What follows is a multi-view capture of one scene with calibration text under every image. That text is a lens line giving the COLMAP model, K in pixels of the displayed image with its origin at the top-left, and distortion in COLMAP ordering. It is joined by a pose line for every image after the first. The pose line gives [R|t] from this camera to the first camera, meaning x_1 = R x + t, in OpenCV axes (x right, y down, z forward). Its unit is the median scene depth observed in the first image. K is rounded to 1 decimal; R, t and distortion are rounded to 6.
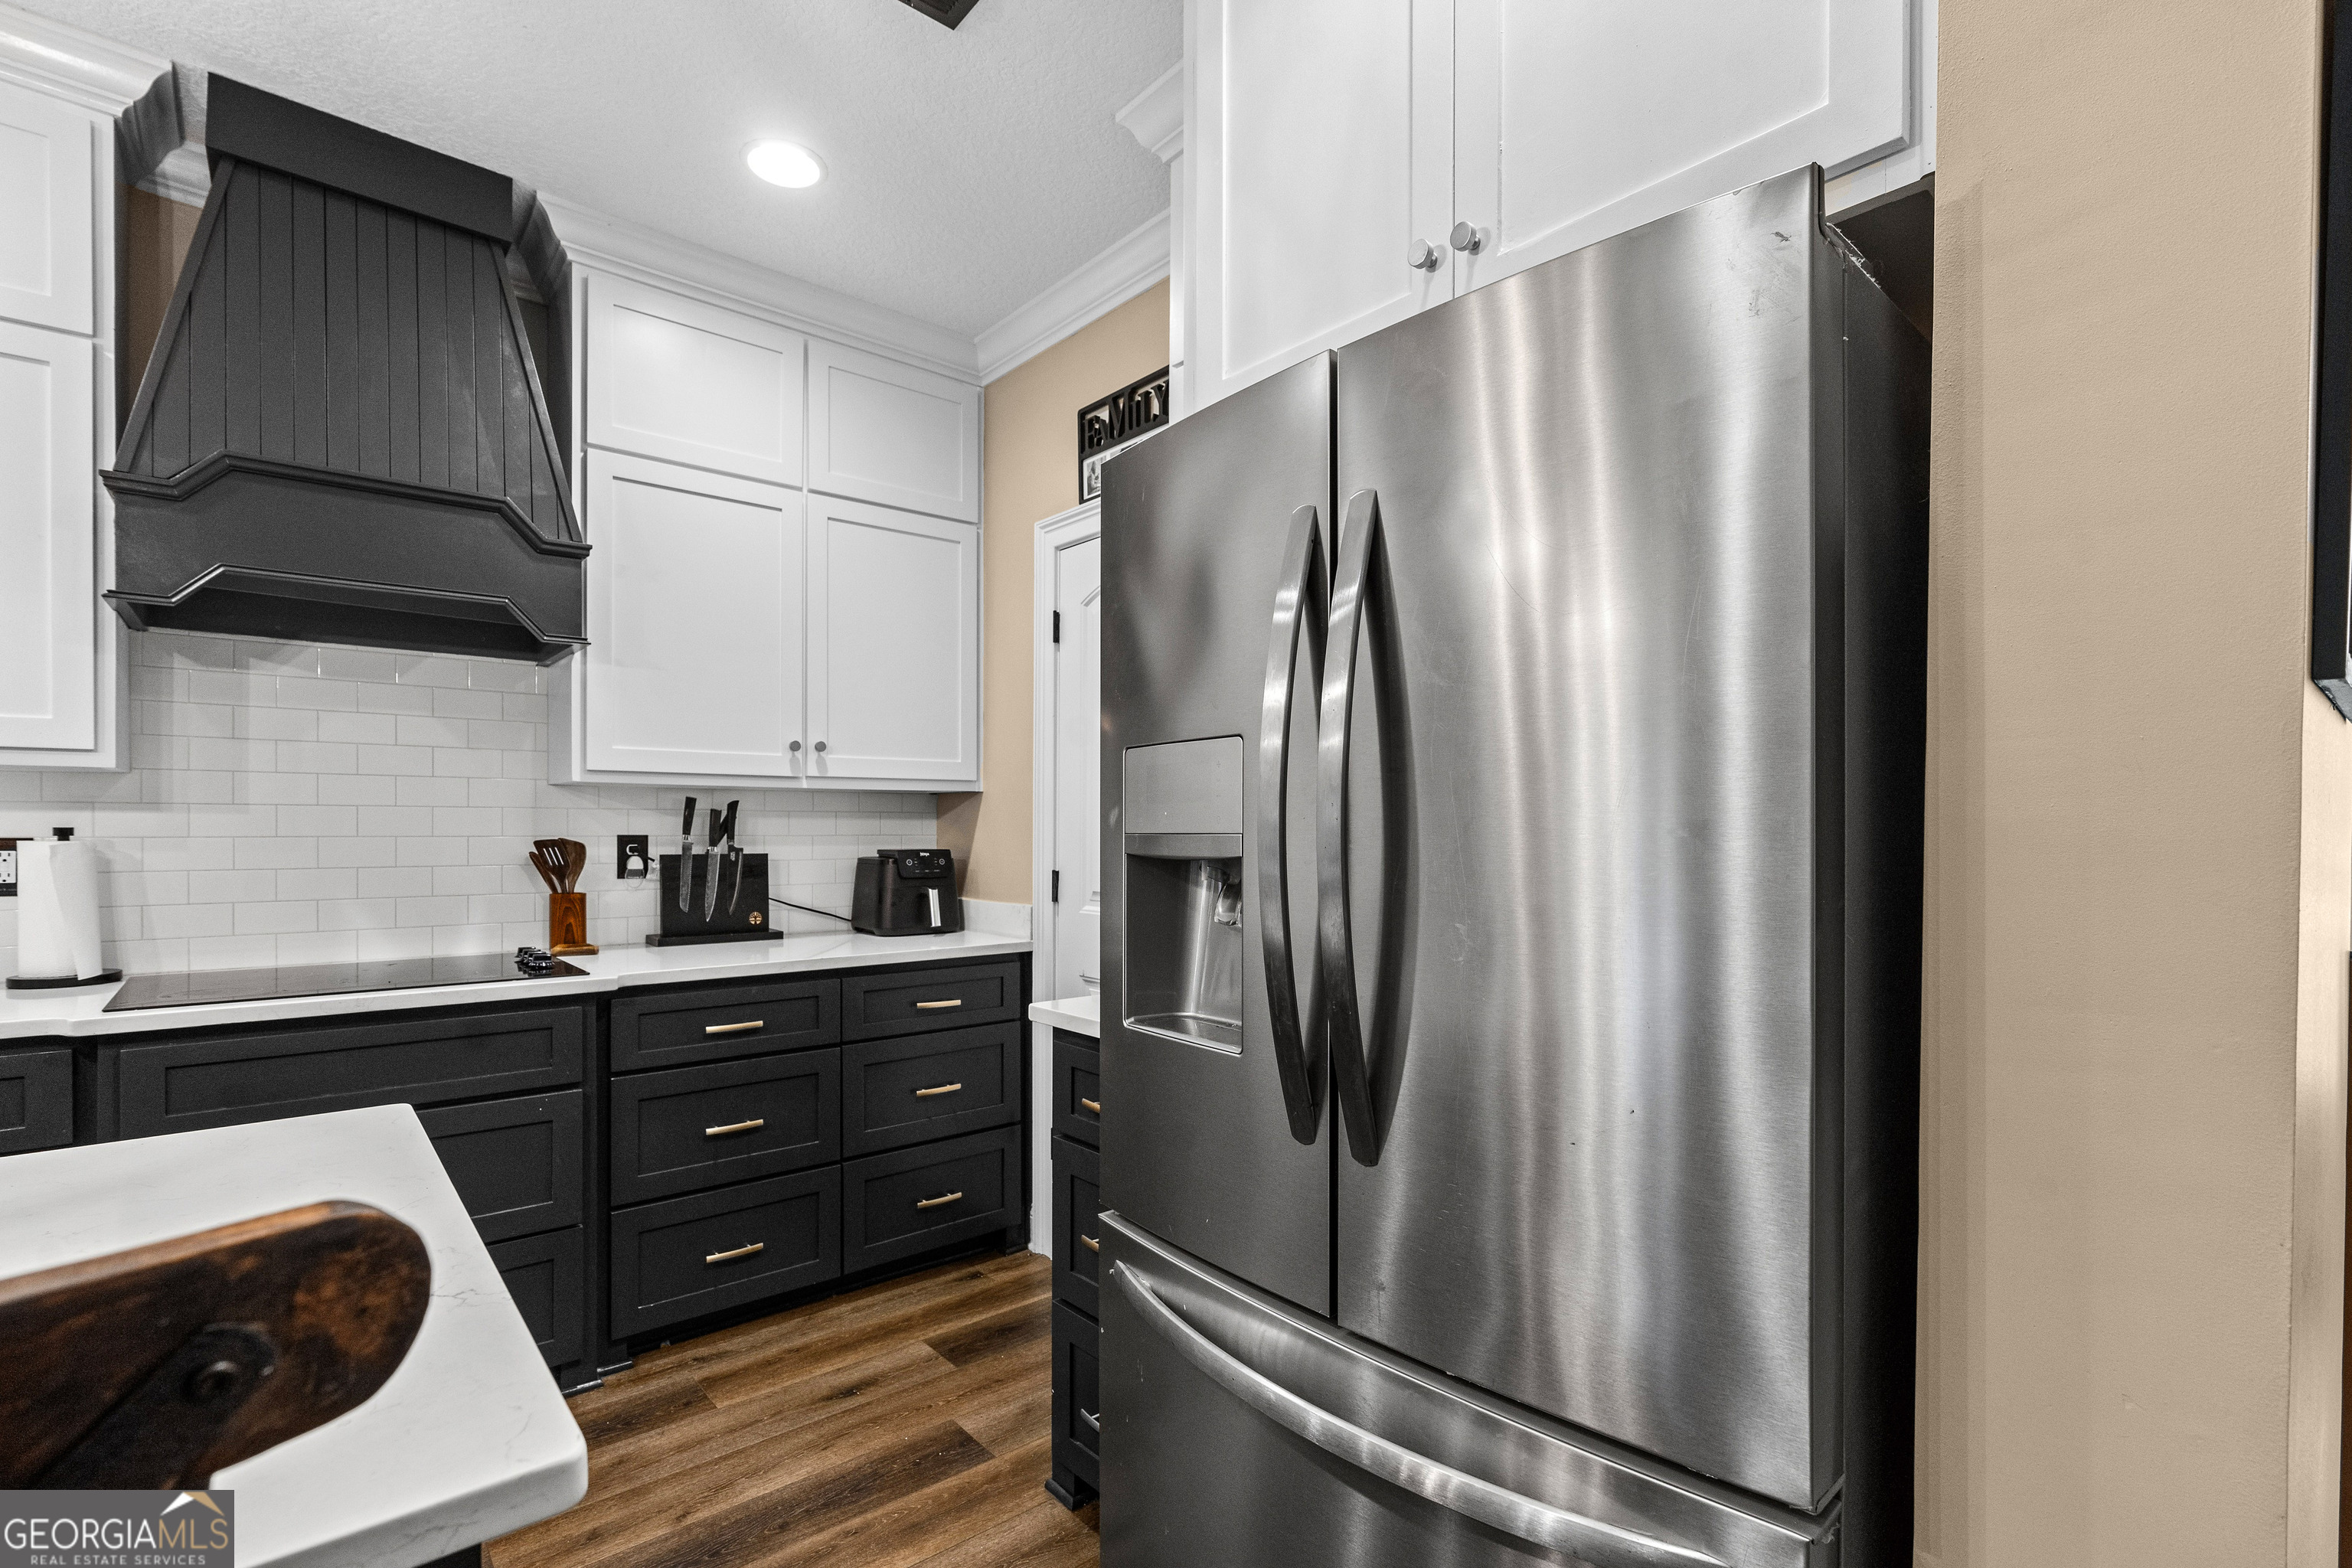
lens RADIAL K [[1080.0, 0, 1193.4], [0, 1080.0, 832.3], [0, 0, 1]] dist [-0.003592, 0.000222]
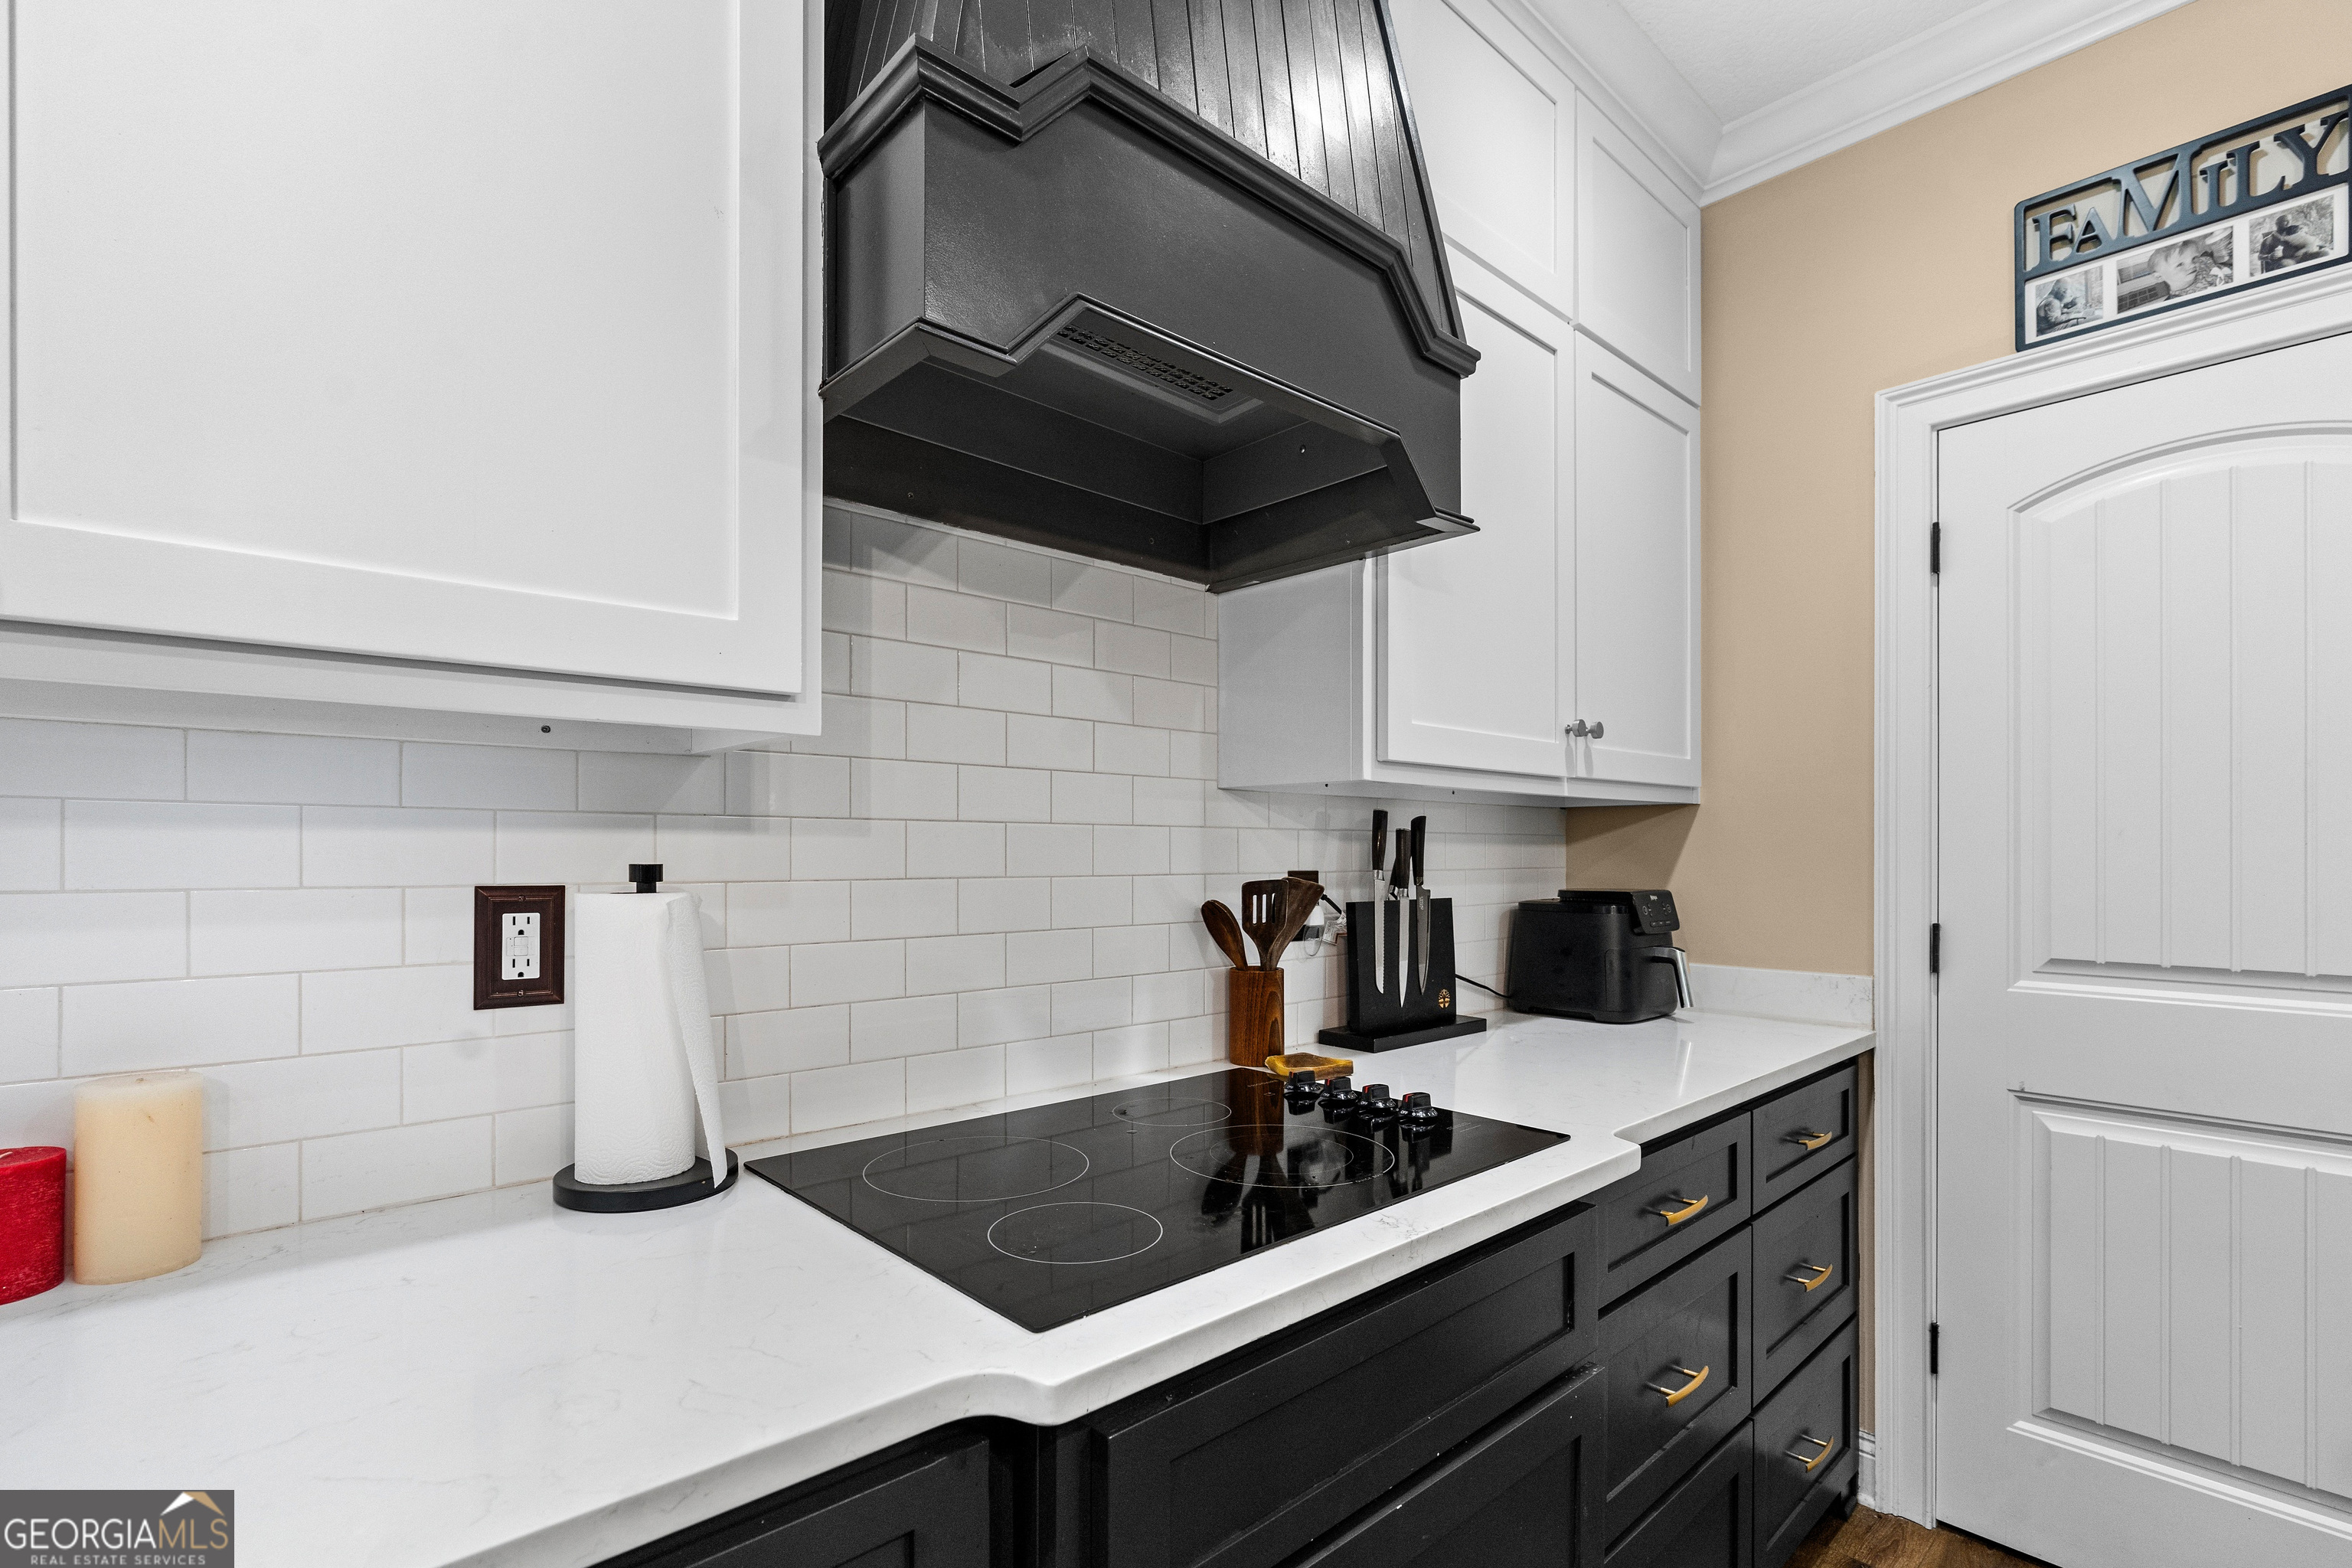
lens RADIAL K [[1080.0, 0, 1174.1], [0, 1080.0, 848.5], [0, 0, 1]] dist [-0.003592, 0.000222]
pose [[0.999595, 0.001257, 0.028425, -0.608505], [-0.001110, 0.999986, -0.005198, -0.006838], [-0.028431, 0.005164, 0.999582, 0.373990]]
